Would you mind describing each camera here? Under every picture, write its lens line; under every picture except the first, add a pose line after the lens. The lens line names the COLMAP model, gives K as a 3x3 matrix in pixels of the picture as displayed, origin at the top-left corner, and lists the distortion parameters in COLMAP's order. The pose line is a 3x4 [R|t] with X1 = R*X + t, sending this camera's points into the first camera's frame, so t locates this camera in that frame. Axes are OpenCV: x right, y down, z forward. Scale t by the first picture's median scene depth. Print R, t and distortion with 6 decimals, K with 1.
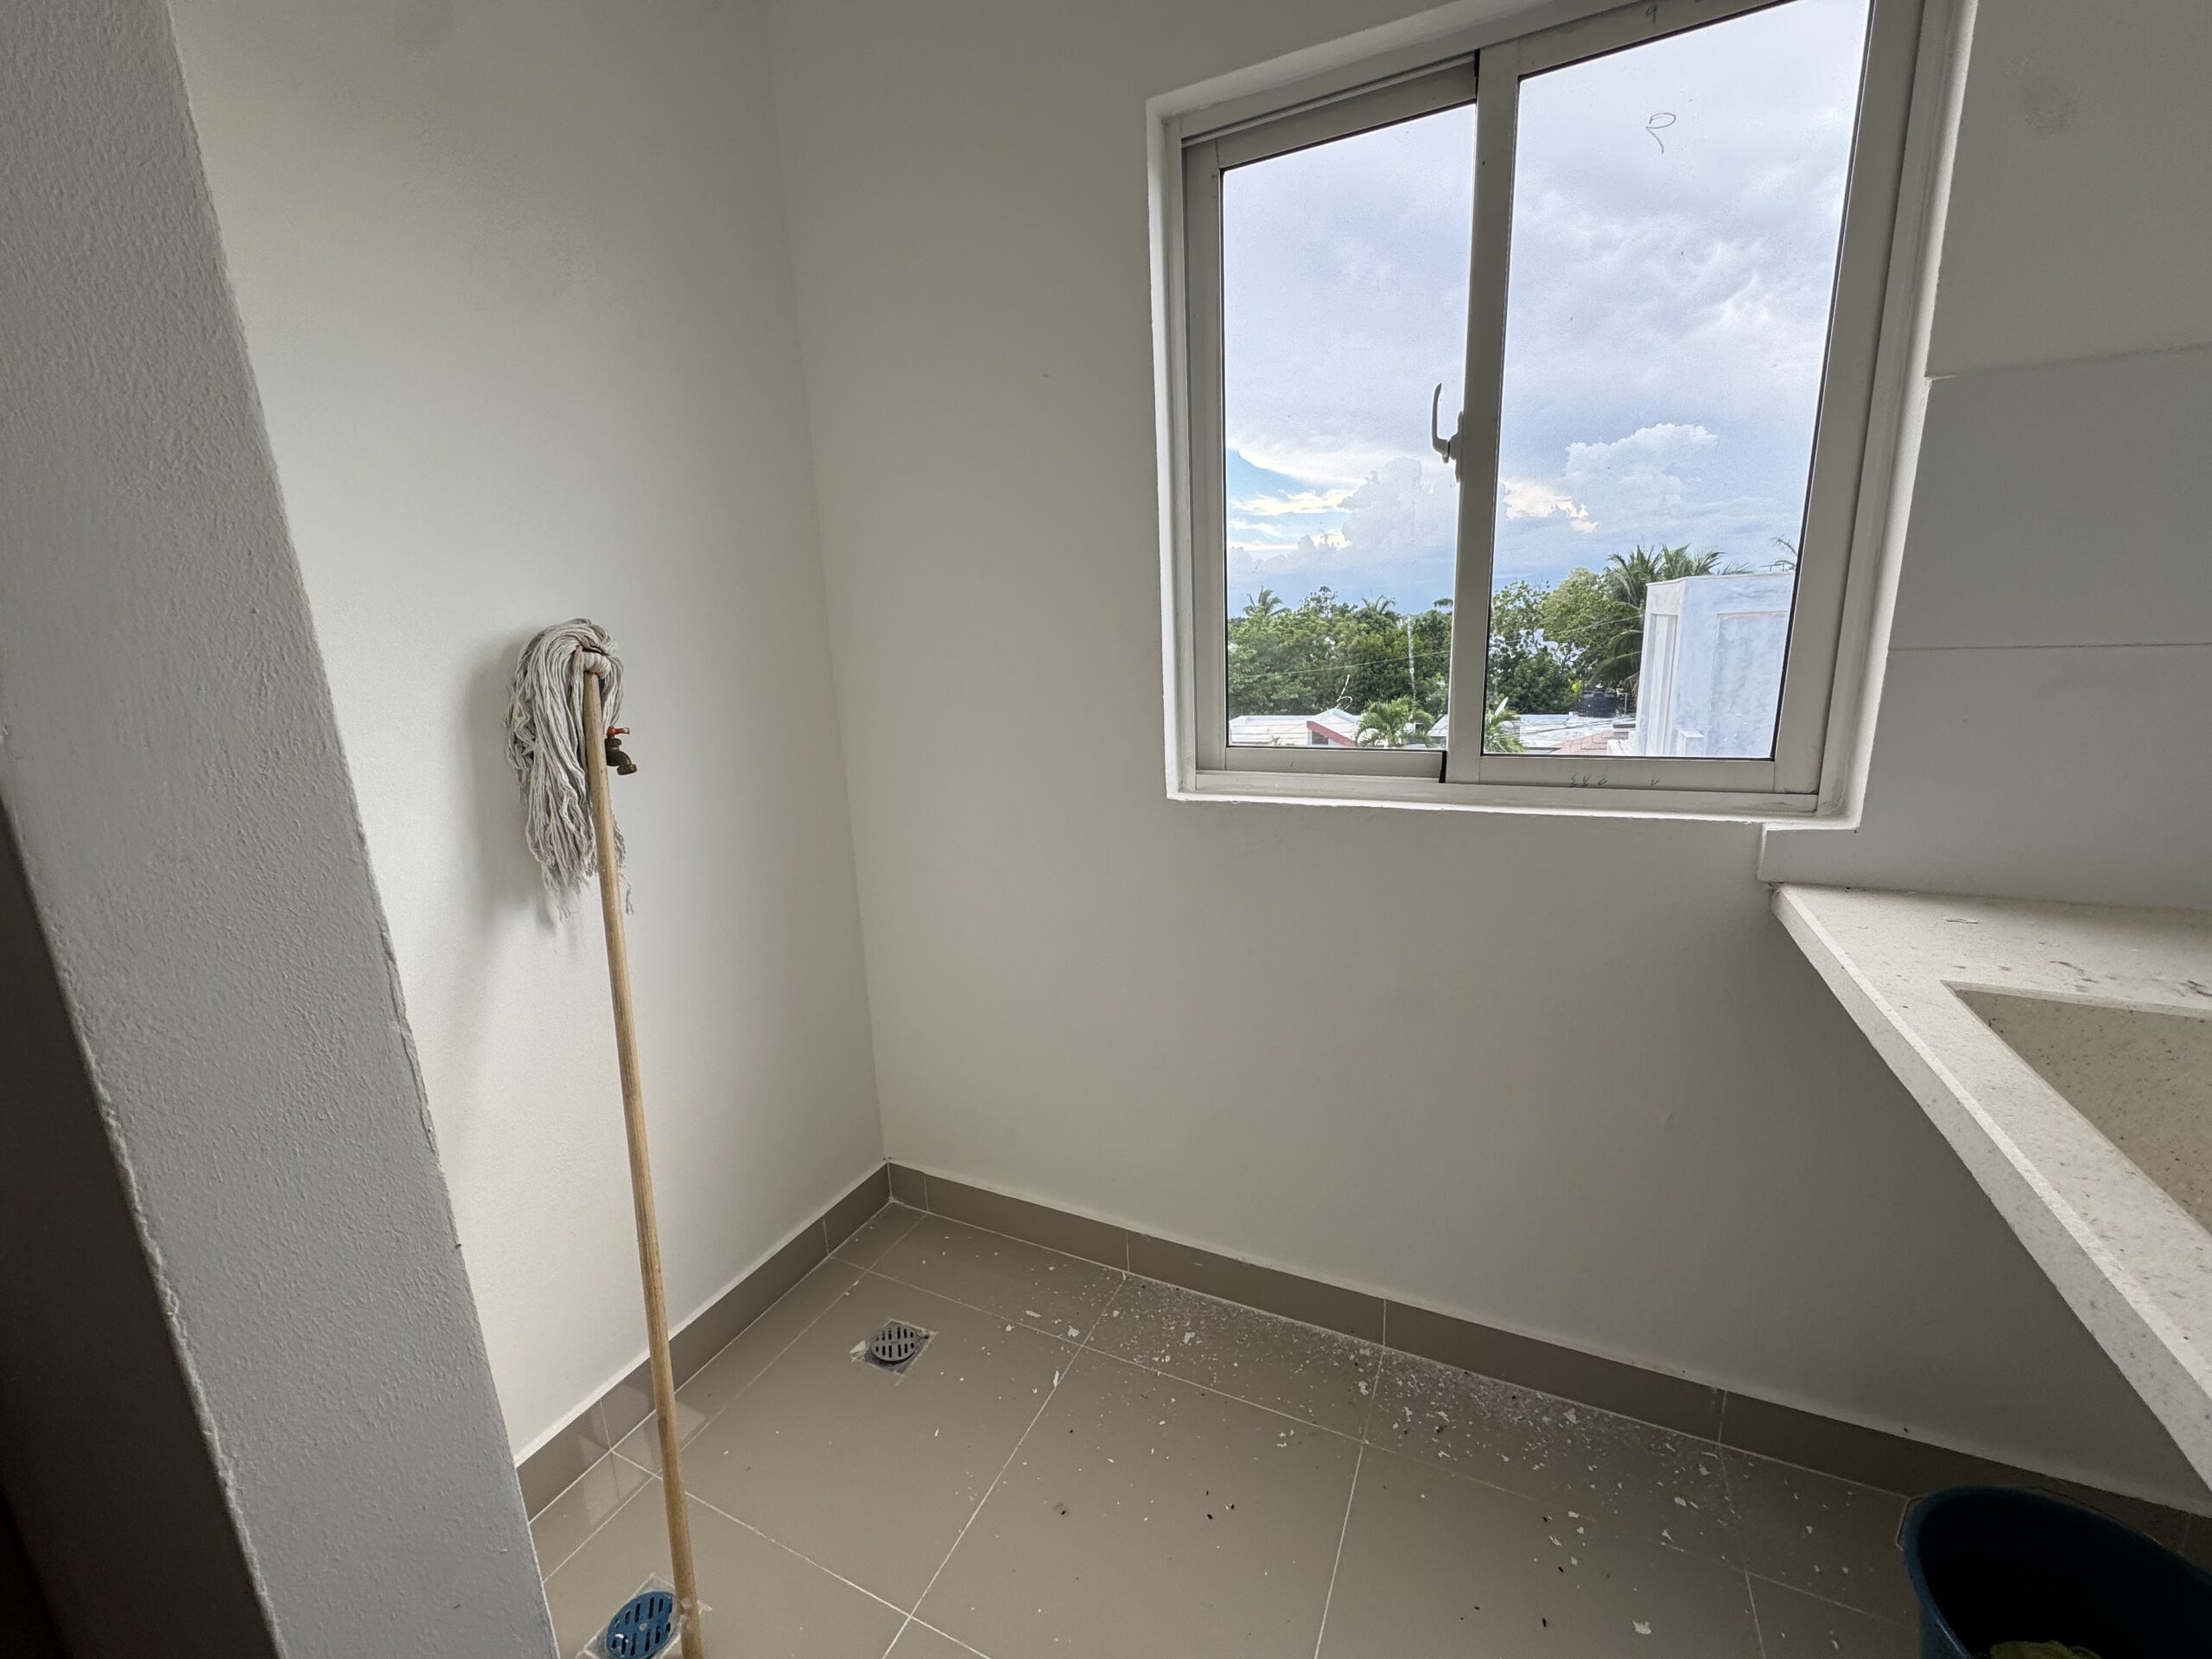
lens RADIAL K [[880.1, 0, 1104.4], [0, 880.1, 828.6], [0, 0, 1]] dist [-0.002300, -0.000033]
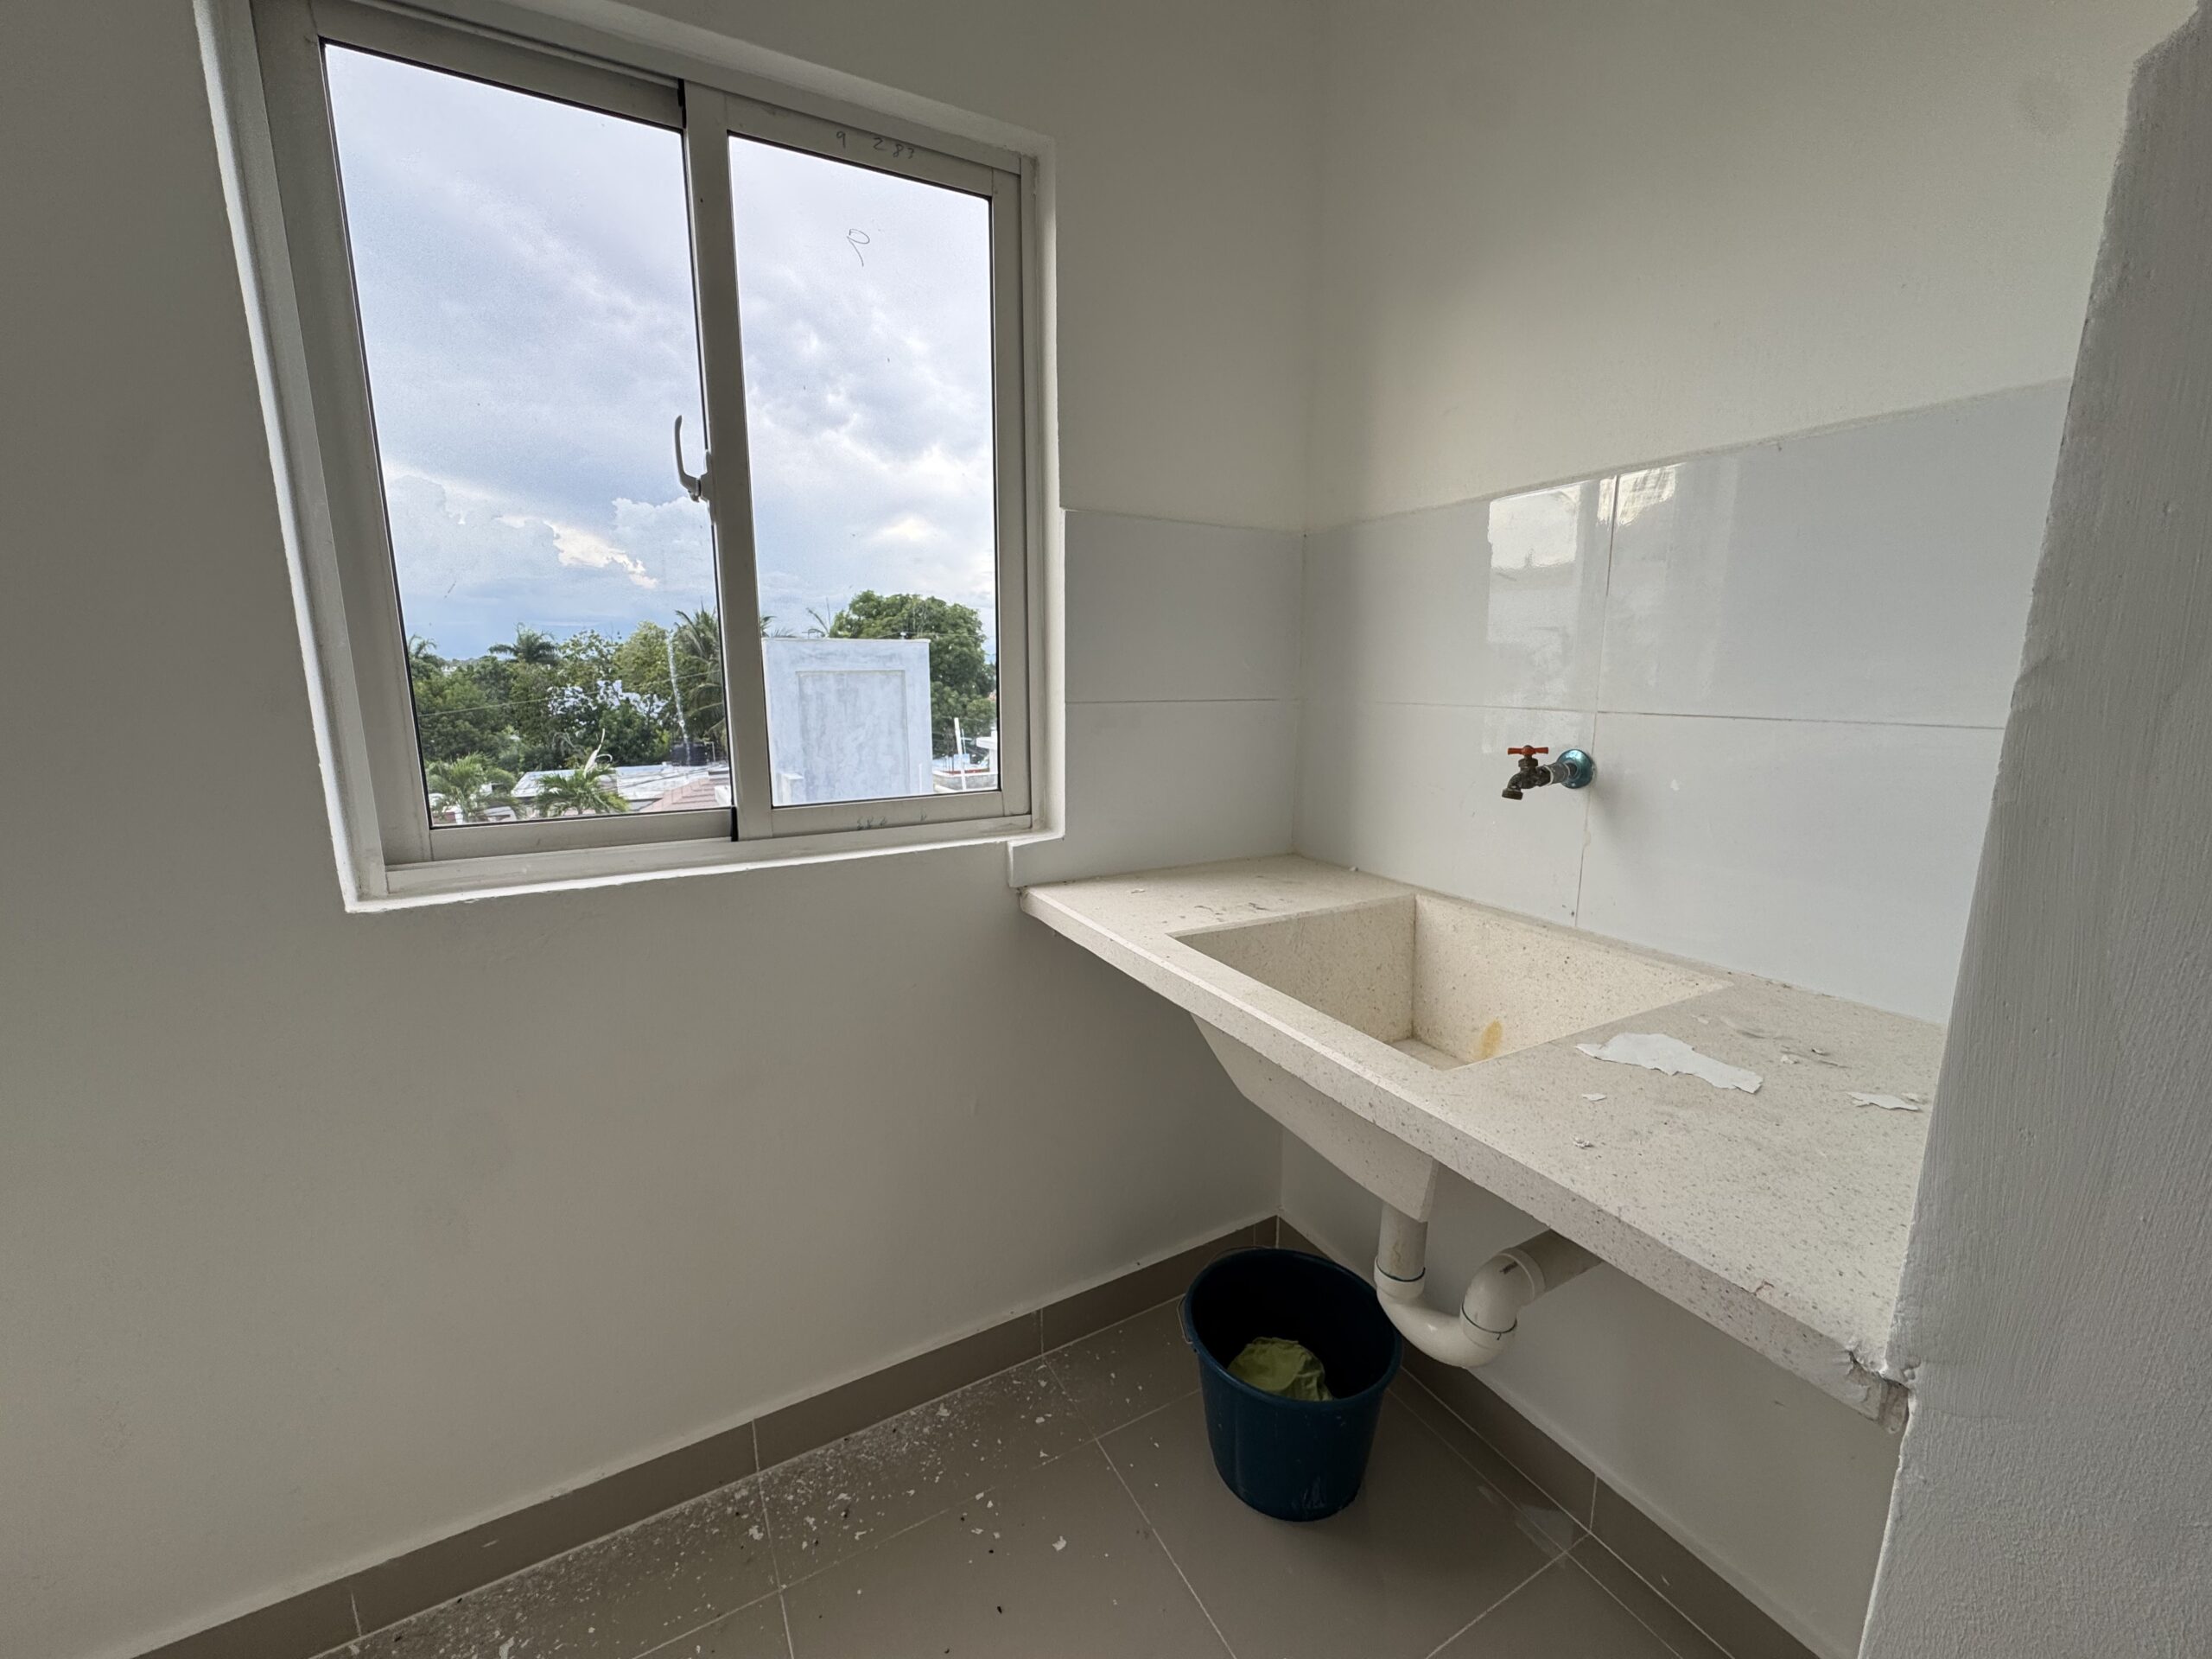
lens RADIAL K [[884.3, 0, 1102.6], [0, 884.3, 829.2], [0, 0, 1]] dist [-0.003158, -0.000247]
pose [[0.580425, -0.109188, 0.806960, -0.008210], [0.154948, 0.987673, 0.022191, -0.001408], [-0.799436, 0.112157, 0.590189, 0.007427]]
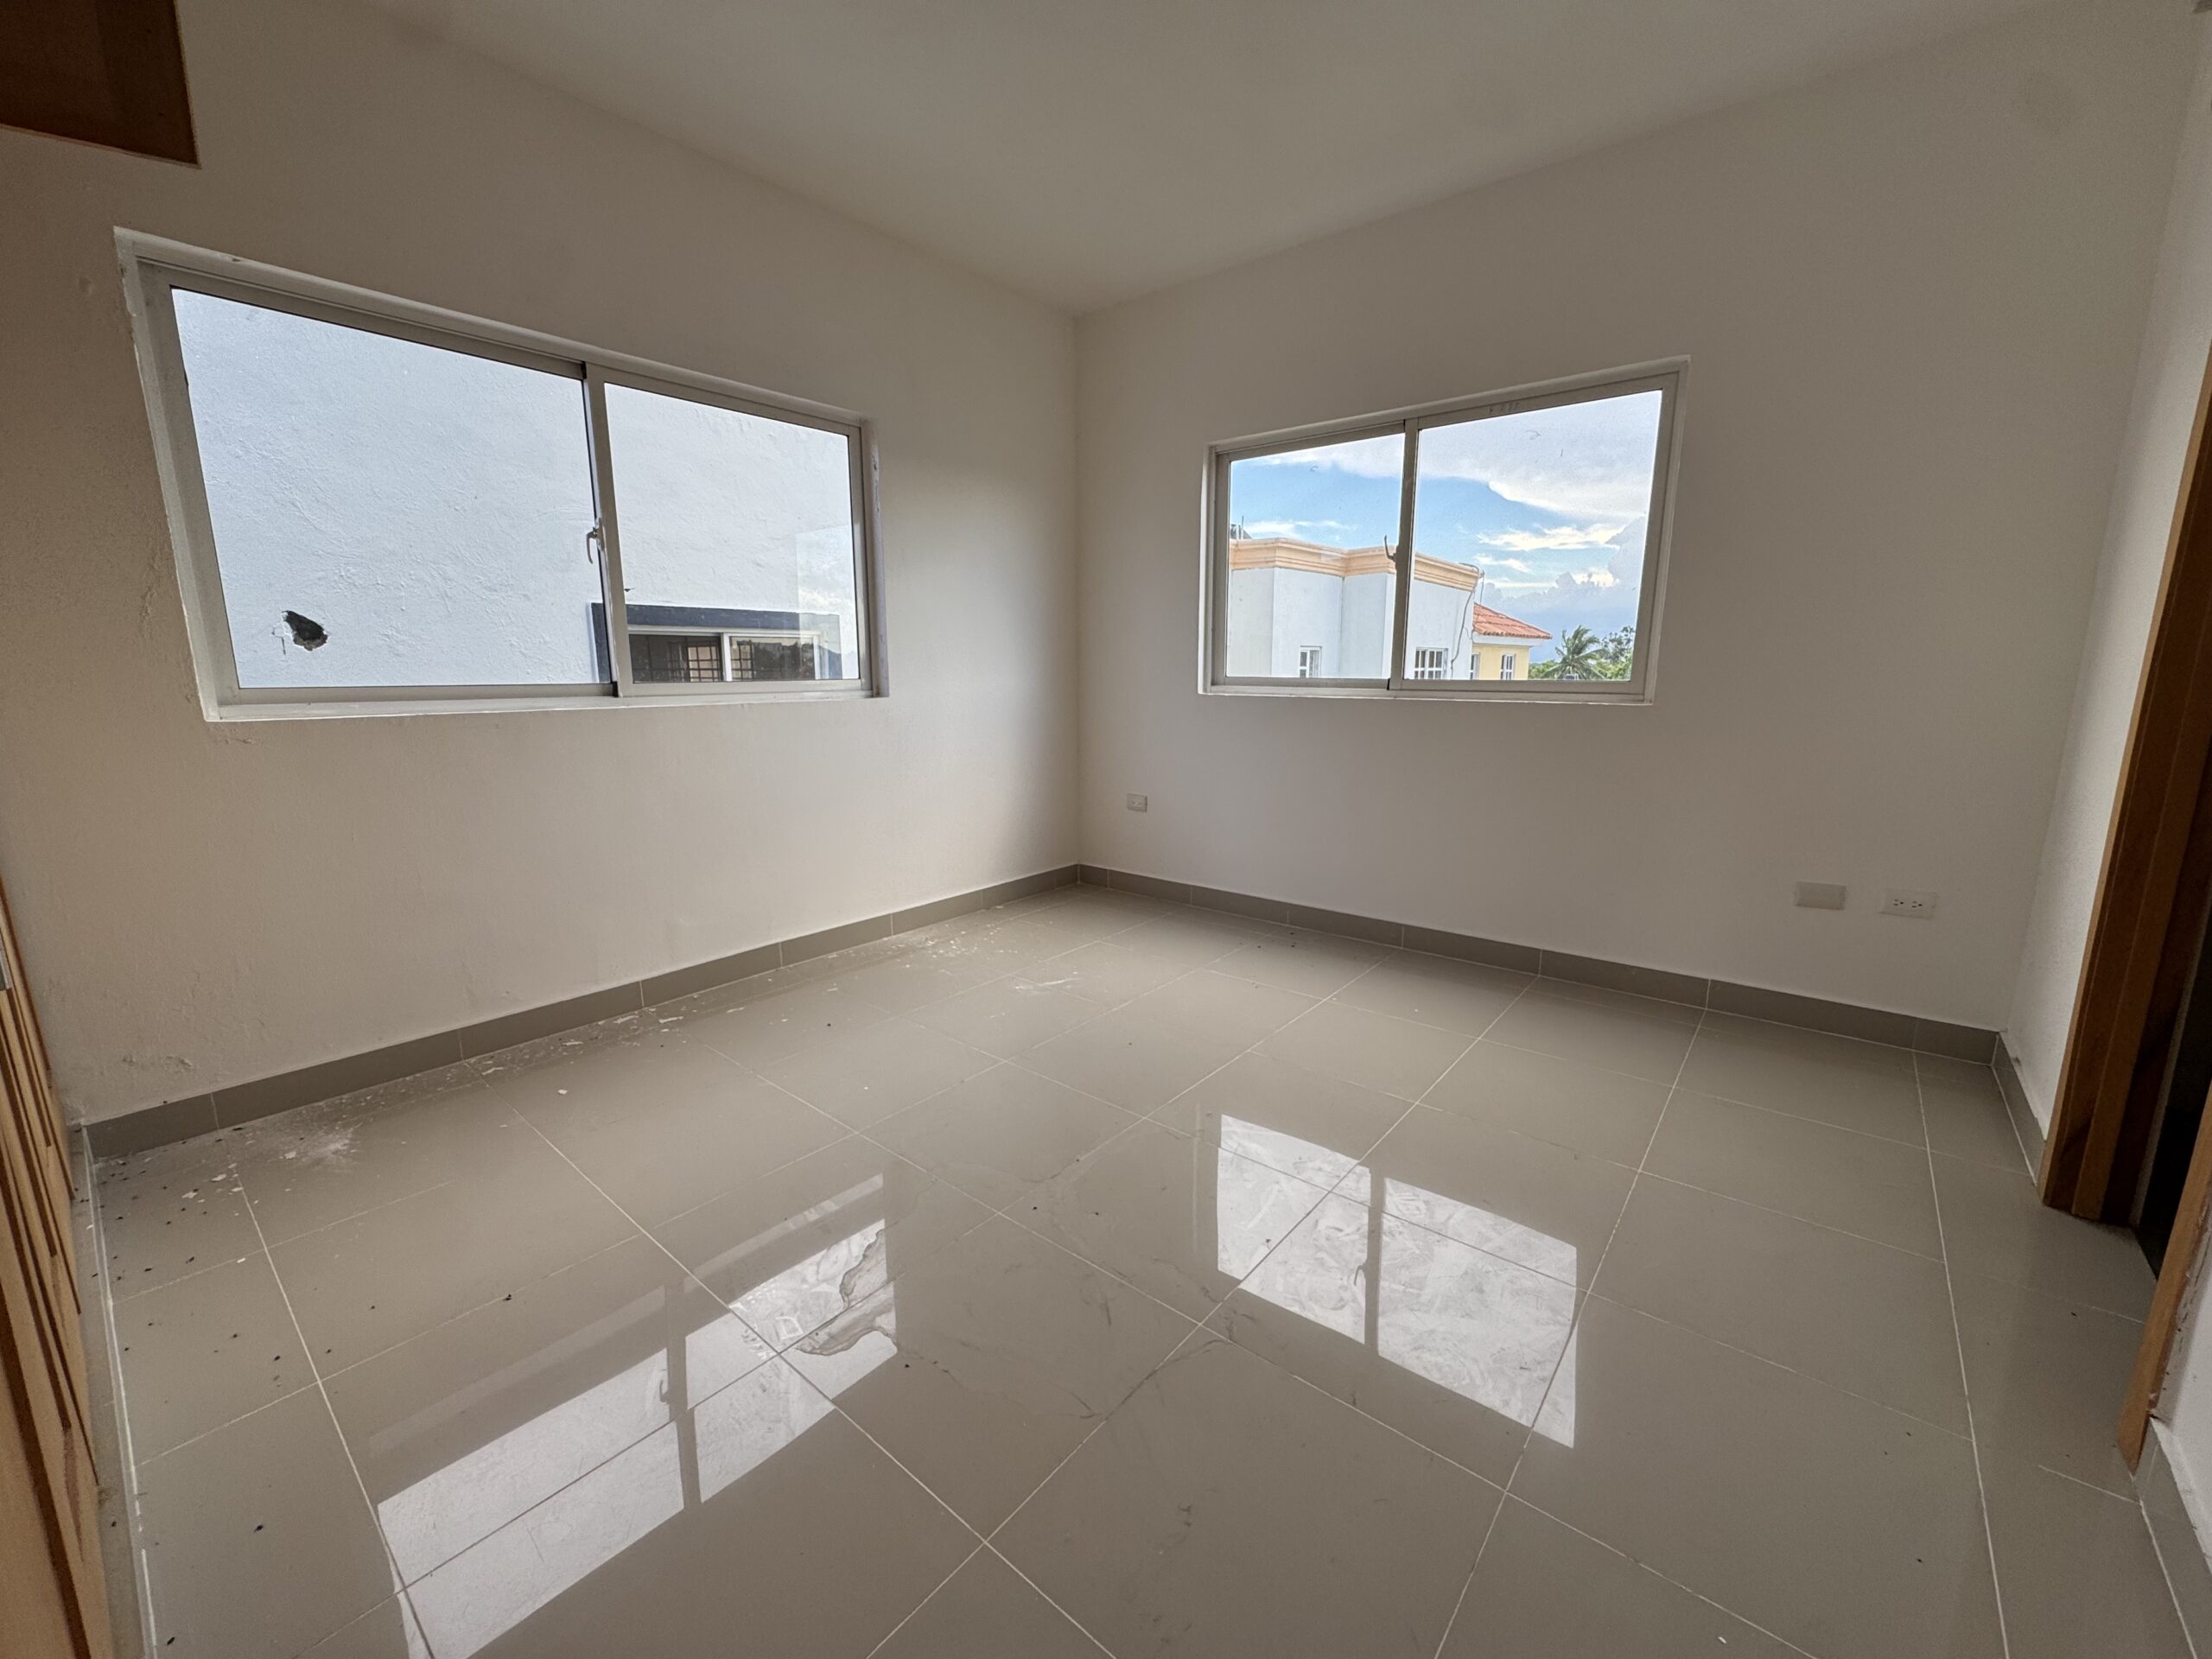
lens RADIAL K [[880.1, 0, 1104.4], [0, 880.1, 828.6], [0, 0, 1]] dist [-0.002300, -0.000033]
pose [[0.968508, 0.085470, -0.233855, 0.027434], [-0.093045, 0.995429, -0.021531, 0.027259], [0.230945, 0.042611, 0.972033, -0.096077]]
